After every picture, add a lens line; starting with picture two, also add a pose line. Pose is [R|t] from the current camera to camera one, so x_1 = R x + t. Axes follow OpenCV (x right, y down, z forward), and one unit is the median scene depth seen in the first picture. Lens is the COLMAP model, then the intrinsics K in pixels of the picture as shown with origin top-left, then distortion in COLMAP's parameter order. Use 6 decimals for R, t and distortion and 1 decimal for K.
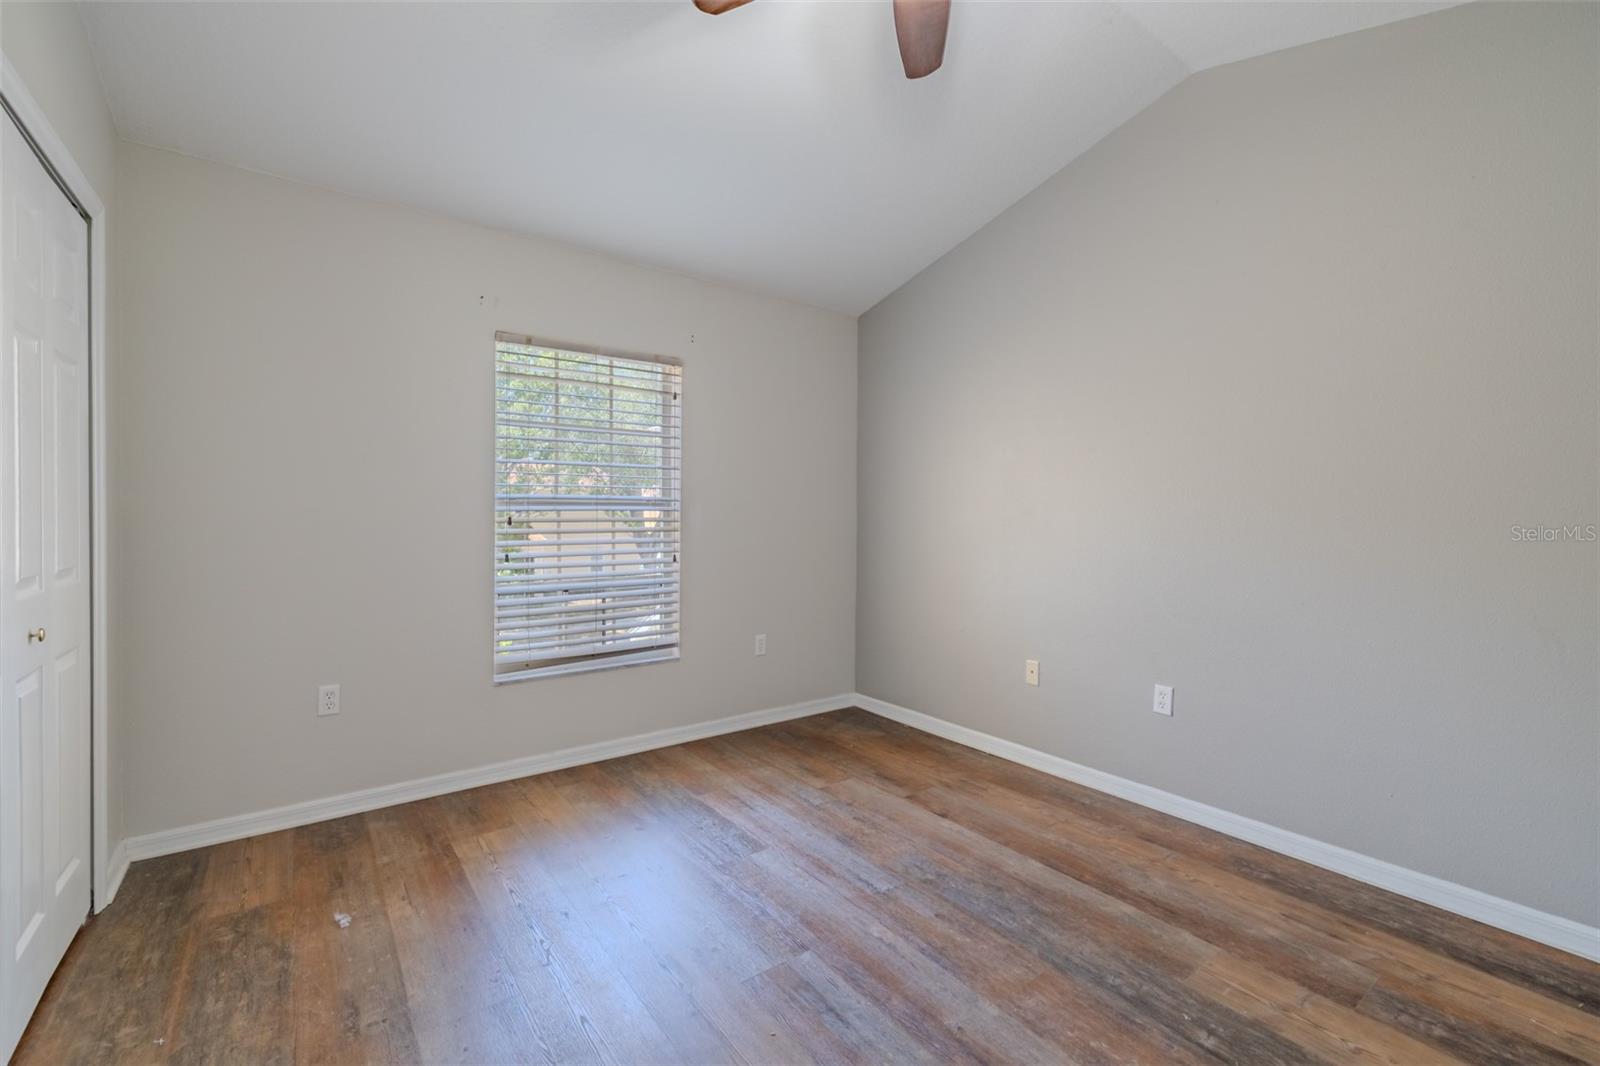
lens RADIAL K [[690.9, 0, 797.1], [0, 690.9, 527.0], [0, 0, 1]] dist [-0.000299, 0.000090]
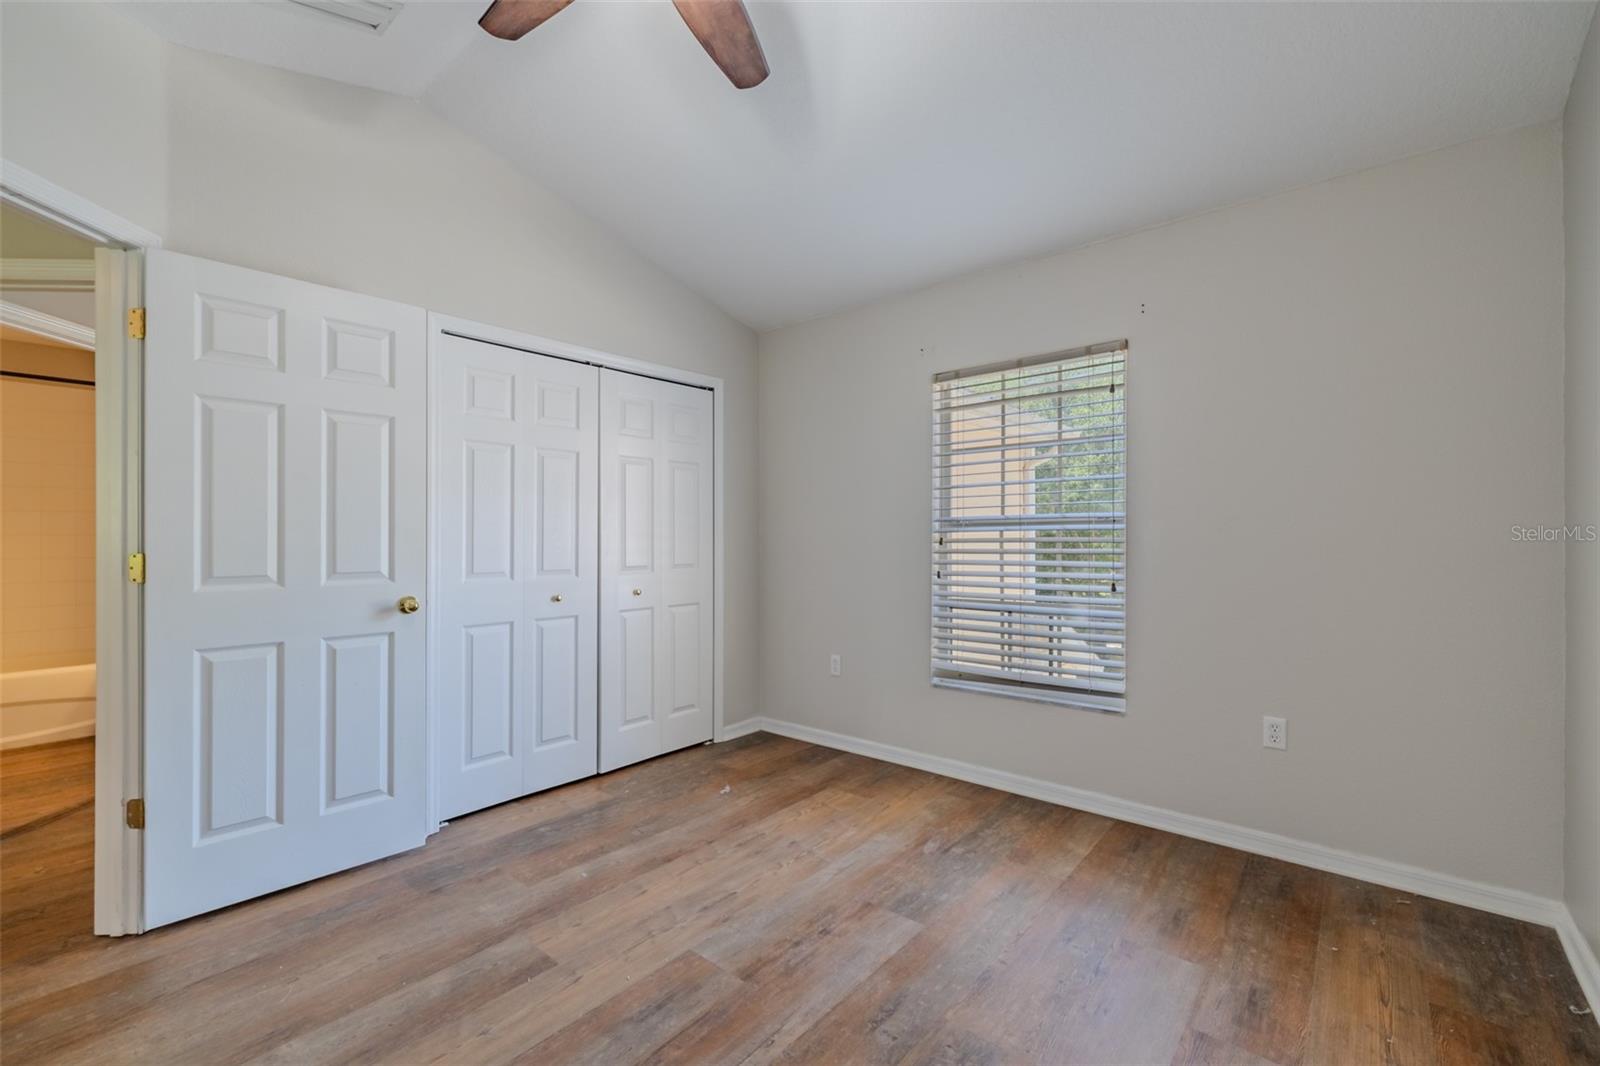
lens RADIAL K [[658.0, 0, 761.0], [0, 658.0, 533.4], [0, 0, 1]] dist [0.000043, 0.000253]
pose [[0.213742, -0.010368, -0.976835, 0.552737], [-0.011266, 0.999851, -0.013078, -0.003537], [0.976825, 0.013800, 0.213593, 0.483740]]
